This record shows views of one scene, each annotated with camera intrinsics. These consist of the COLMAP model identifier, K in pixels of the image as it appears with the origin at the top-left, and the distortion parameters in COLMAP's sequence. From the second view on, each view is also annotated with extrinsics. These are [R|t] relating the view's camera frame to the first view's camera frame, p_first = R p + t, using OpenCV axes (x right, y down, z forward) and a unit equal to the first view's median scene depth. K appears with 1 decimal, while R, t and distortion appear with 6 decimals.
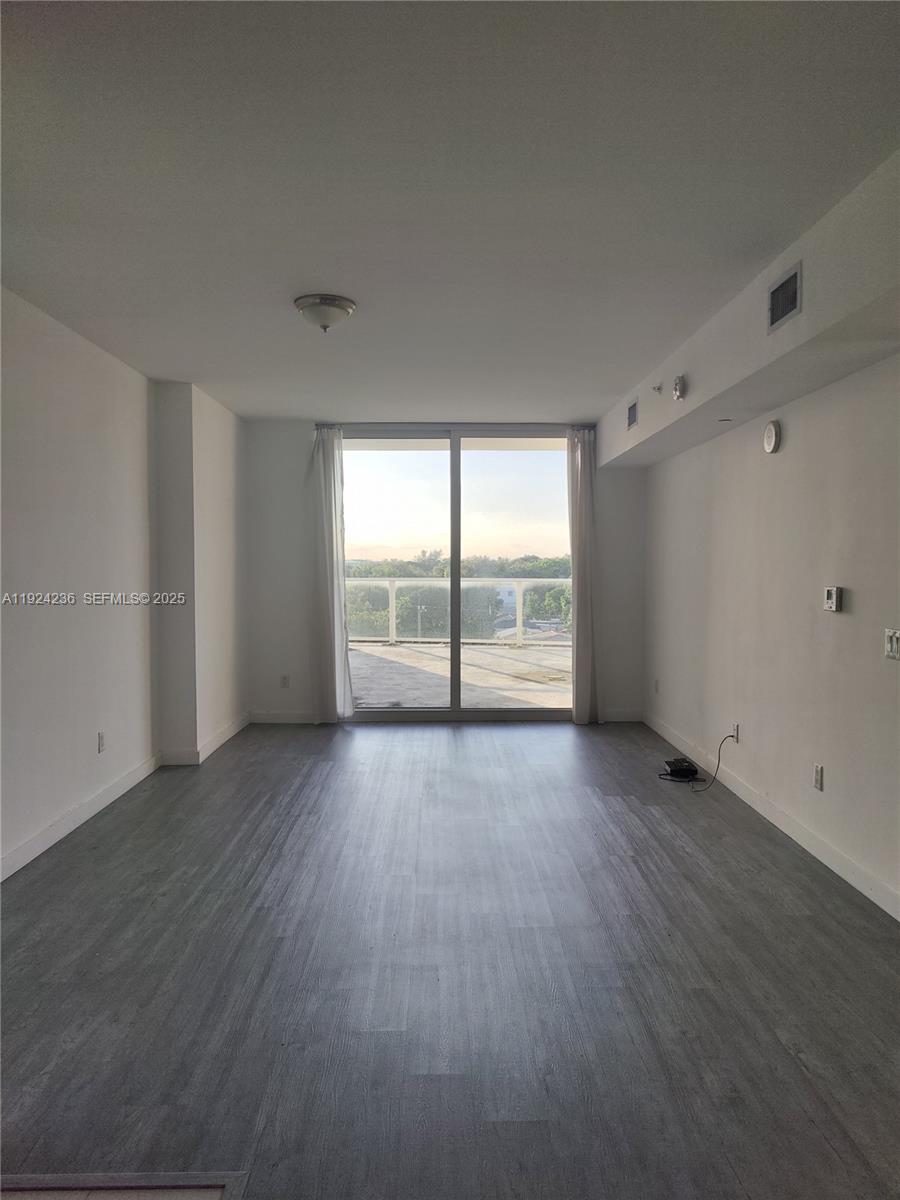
lens RADIAL K [[856.7, 0, 450.0], [0, 856.7, 600.0], [0, 0, 1]] dist [0.009113, -0.001882]
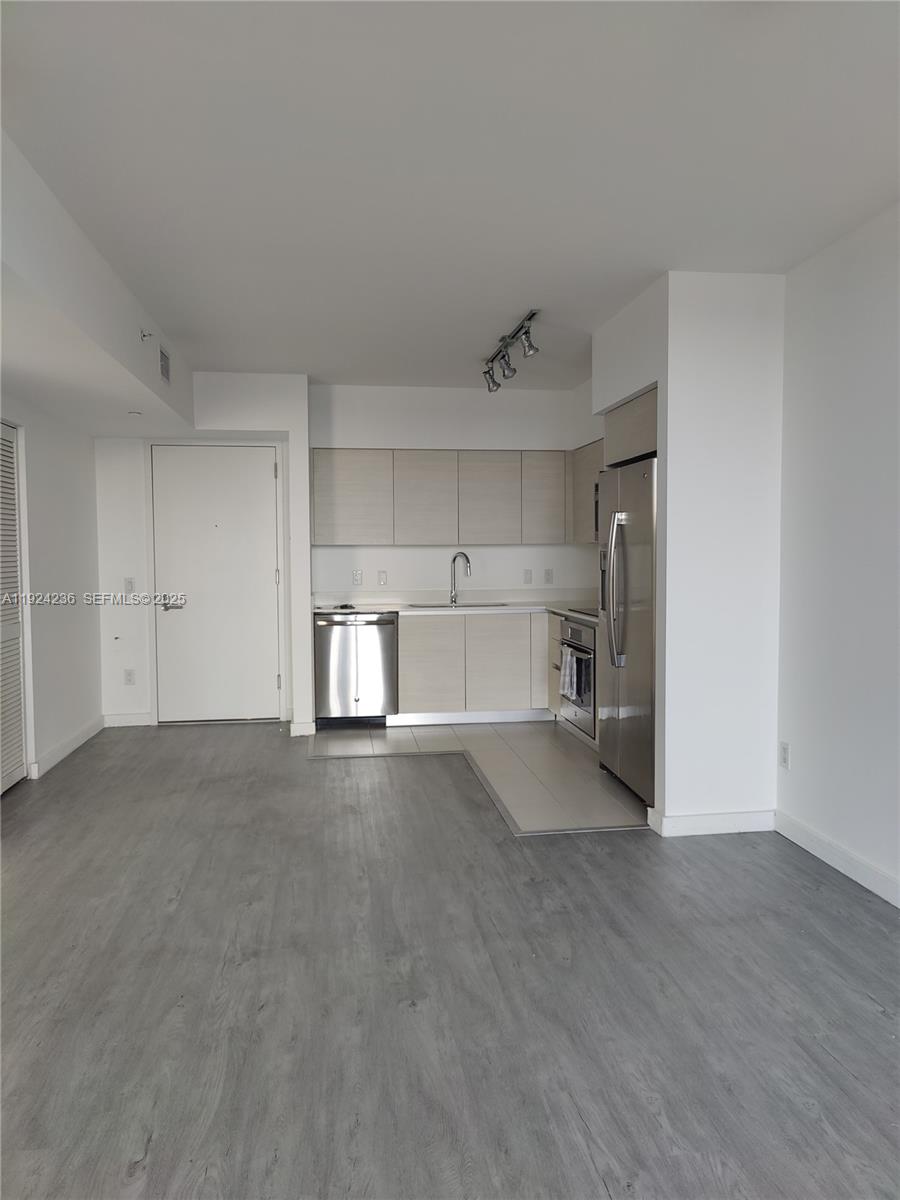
lens RADIAL K [[856.7, 0, 450.0], [0, 856.7, 600.0], [0, 0, 1]] dist [0.009113, -0.001882]
pose [[-0.992962, 0.011183, -0.117905, 0.121947], [0.000181, 0.995675, 0.092909, -0.068633], [0.118434, 0.092233, -0.988669, 2.265377]]
